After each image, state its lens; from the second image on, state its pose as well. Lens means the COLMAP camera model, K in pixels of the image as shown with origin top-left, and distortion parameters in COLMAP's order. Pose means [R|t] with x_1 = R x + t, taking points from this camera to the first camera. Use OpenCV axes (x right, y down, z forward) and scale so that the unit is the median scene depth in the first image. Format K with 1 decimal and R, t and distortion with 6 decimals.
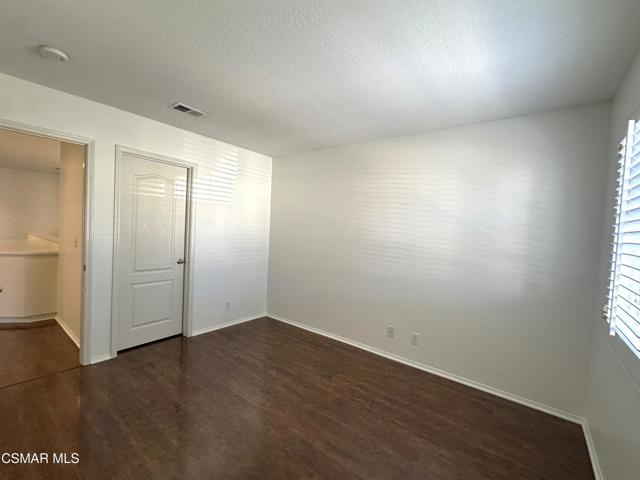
lens RADIAL K [[274.7, 0, 318.7], [0, 274.7, 239.0], [0, 0, 1]] dist [-0.000777, -0.000046]
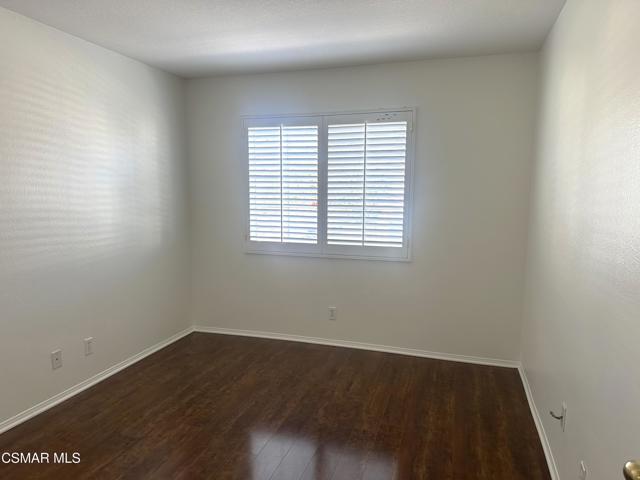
lens RADIAL K [[451.9, 0, 318.0], [0, 451.9, 240.8], [0, 0, 1]] dist [0.036992, -0.029626]
pose [[-0.345998, -0.160184, 0.924460, -1.028945], [0.010179, 0.984619, 0.174418, -0.106108], [-0.938180, 0.069758, -0.339045, 0.996394]]
